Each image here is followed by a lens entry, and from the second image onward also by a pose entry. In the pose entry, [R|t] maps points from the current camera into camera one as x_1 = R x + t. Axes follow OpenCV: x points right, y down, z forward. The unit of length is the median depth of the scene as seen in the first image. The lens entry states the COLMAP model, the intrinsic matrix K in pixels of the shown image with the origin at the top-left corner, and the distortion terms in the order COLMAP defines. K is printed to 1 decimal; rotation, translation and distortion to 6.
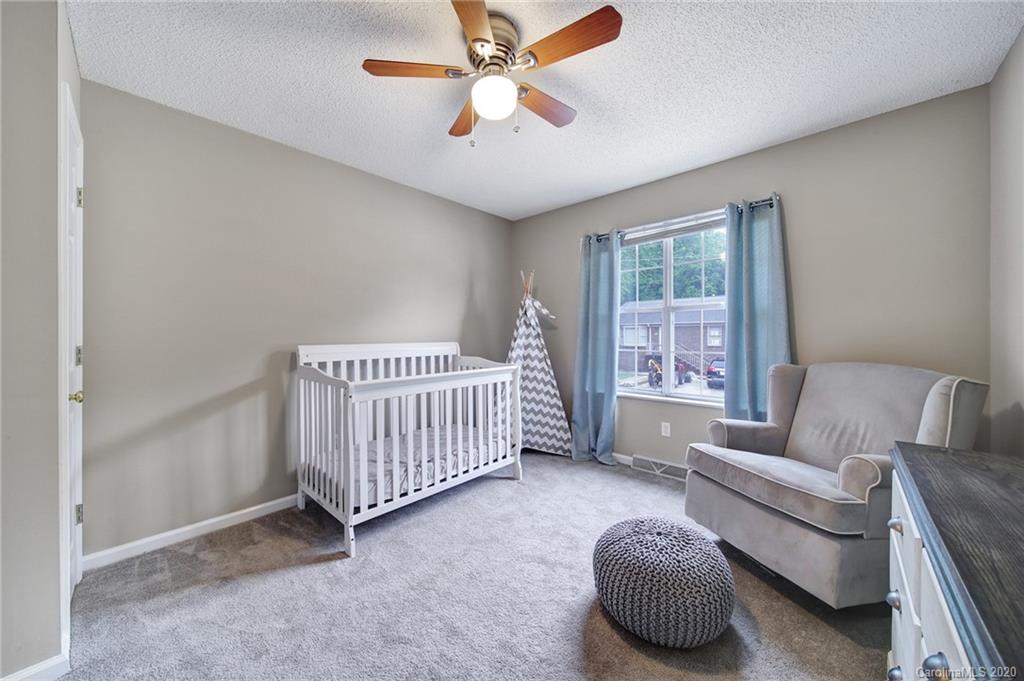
lens RADIAL K [[359.0, 0, 515.7], [0, 359.0, 334.0], [0, 0, 1]] dist [-0.003596, -0.000423]
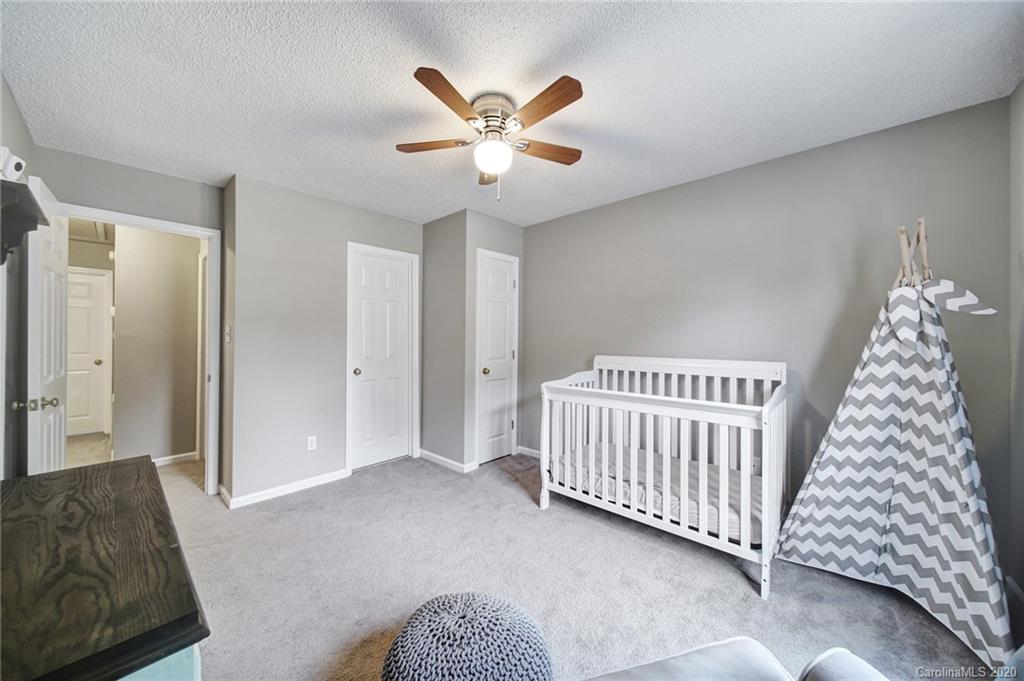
lens RADIAL K [[359.0, 0, 503.8], [0, 359.0, 342.8], [0, 0, 1]] dist [-0.003596, -0.000423]
pose [[-0.025281, 0.006014, -0.999662, 0.756878], [-0.001915, 0.999980, 0.006064, -0.027355], [0.999679, 0.002067, -0.025269, 0.709974]]
